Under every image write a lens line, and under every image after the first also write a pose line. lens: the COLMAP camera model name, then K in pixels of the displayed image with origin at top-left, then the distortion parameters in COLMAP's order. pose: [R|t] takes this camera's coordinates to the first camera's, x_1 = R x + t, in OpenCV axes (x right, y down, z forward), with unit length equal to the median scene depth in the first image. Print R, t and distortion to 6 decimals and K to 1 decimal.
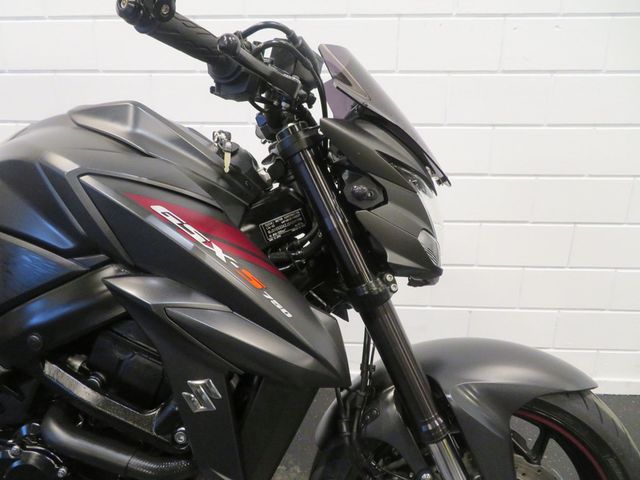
lens RADIAL K [[464.6, 0, 320.8], [0, 464.6, 236.9], [0, 0, 1]] dist [-0.001001, 0.000627]
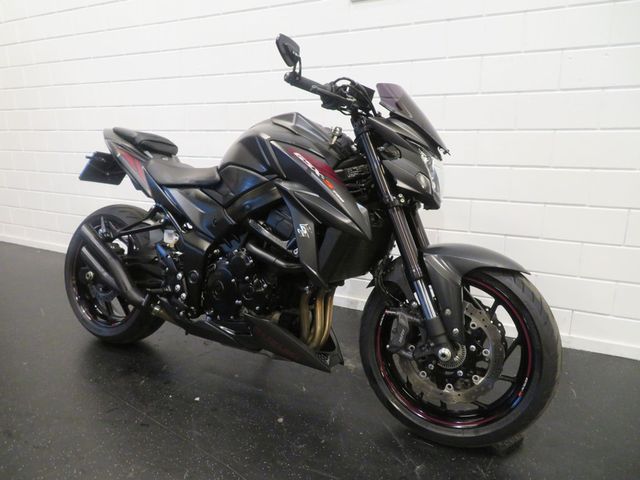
lens RADIAL K [[455.5, 0, 320.0], [0, 455.5, 240.0], [0, 0, 1]] dist [0.000732, 0.001934]
pose [[0.912901, 0.087929, -0.398598, 0.641283], [-0.102759, 0.994578, -0.015947, 0.350101], [0.395035, 0.055518, 0.916987, -0.955101]]
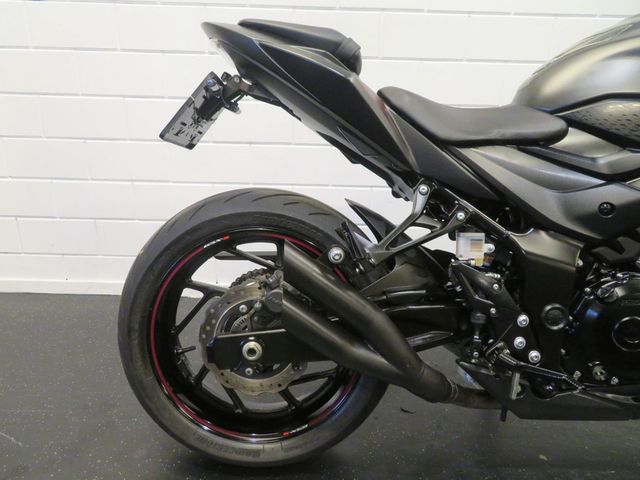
lens RADIAL K [[455.5, 0, 320.0], [0, 455.5, 240.0], [0, 0, 1]] dist [0.000732, 0.001934]
pose [[0.998030, -0.012067, 0.061563, -1.661683], [0.009417, 0.999024, 0.043165, 0.299759], [-0.062024, -0.042500, 0.997169, -0.201357]]
